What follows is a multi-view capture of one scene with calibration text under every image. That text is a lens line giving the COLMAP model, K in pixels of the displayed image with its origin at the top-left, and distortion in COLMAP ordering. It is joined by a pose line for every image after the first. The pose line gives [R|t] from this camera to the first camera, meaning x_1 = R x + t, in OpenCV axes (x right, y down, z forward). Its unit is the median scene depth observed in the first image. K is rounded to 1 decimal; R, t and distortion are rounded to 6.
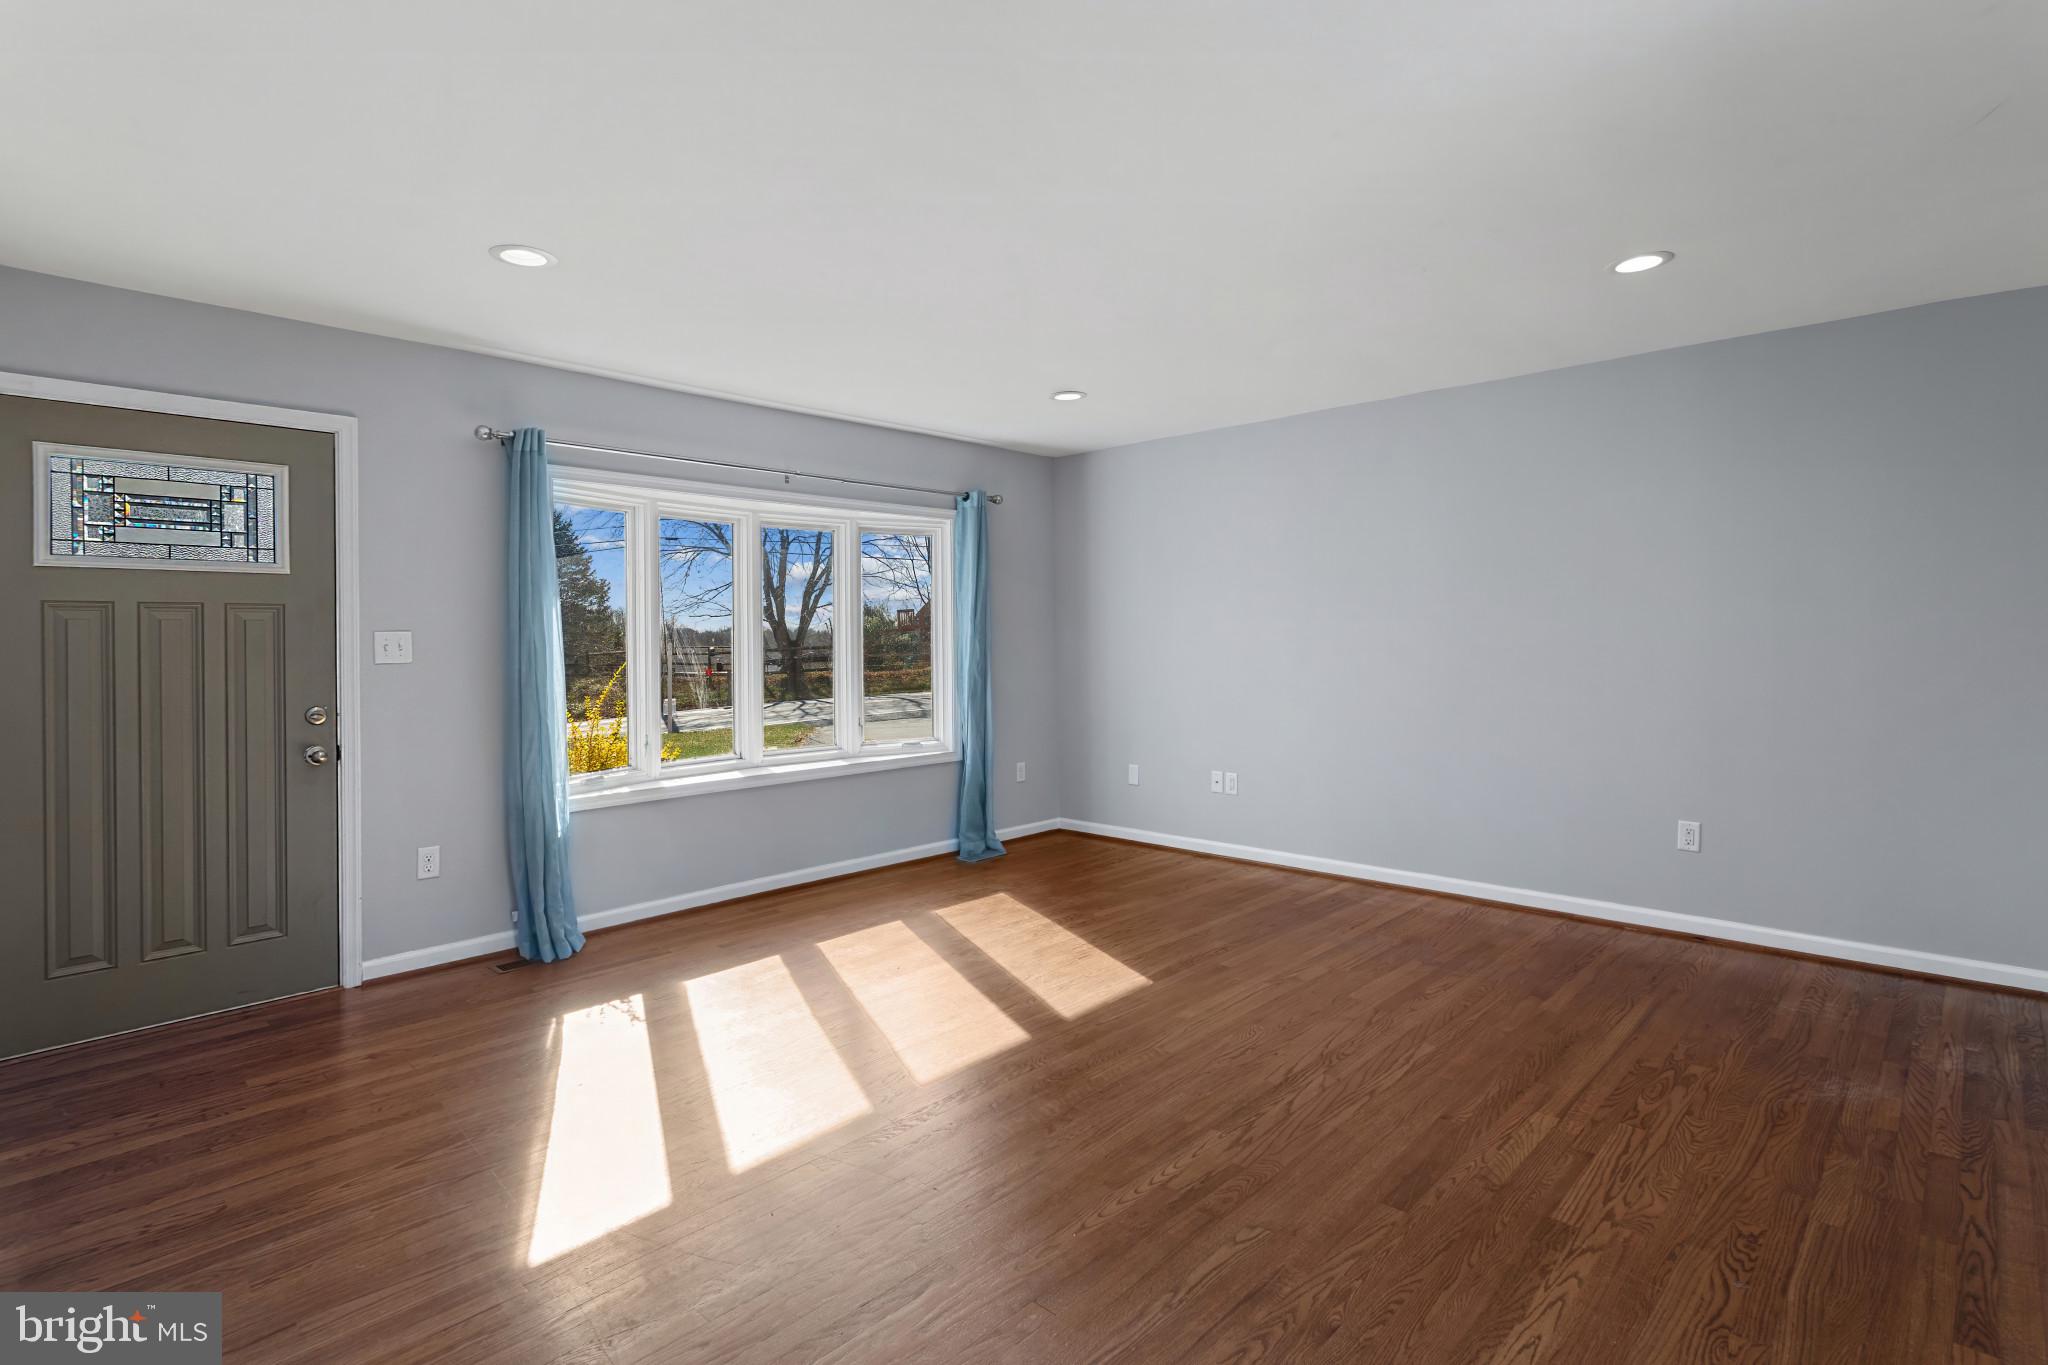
lens RADIAL K [[984.2, 0, 1088.2], [0, 984.2, 631.1], [0, 0, 1]] dist [0.002598, 0.000488]
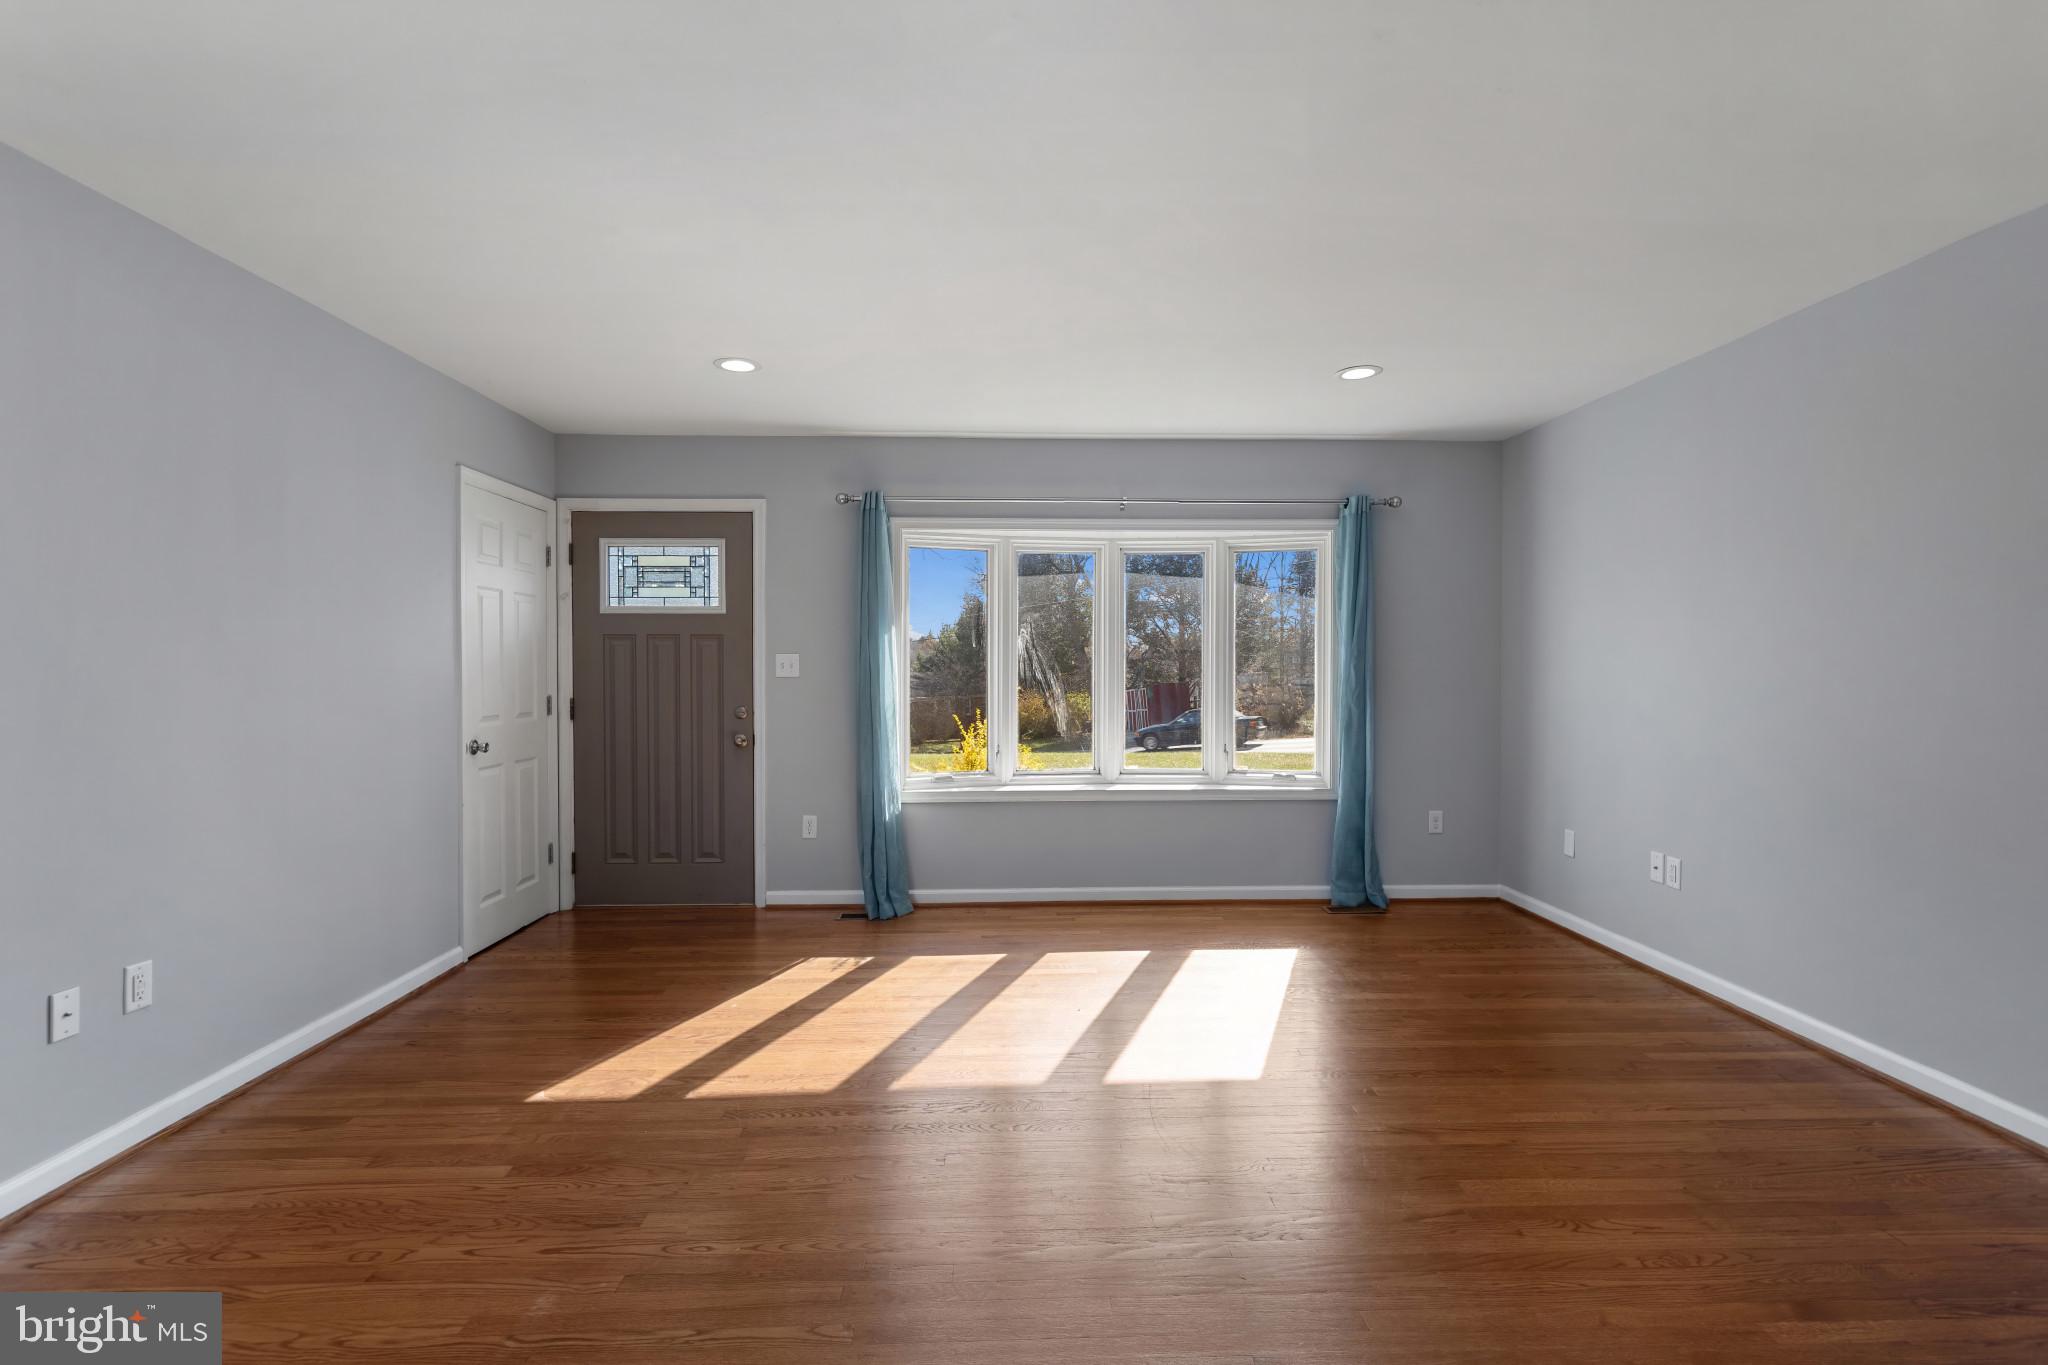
lens RADIAL K [[984.2, 0, 1029.4], [0, 984.2, 684.5], [0, 0, 1]] dist [0.002598, 0.000488]
pose [[0.707639, 0.023431, -0.706185, 0.461368], [-0.003025, 0.999541, 0.030133, 0.000769], [0.706567, -0.019187, 0.707386, 0.260224]]
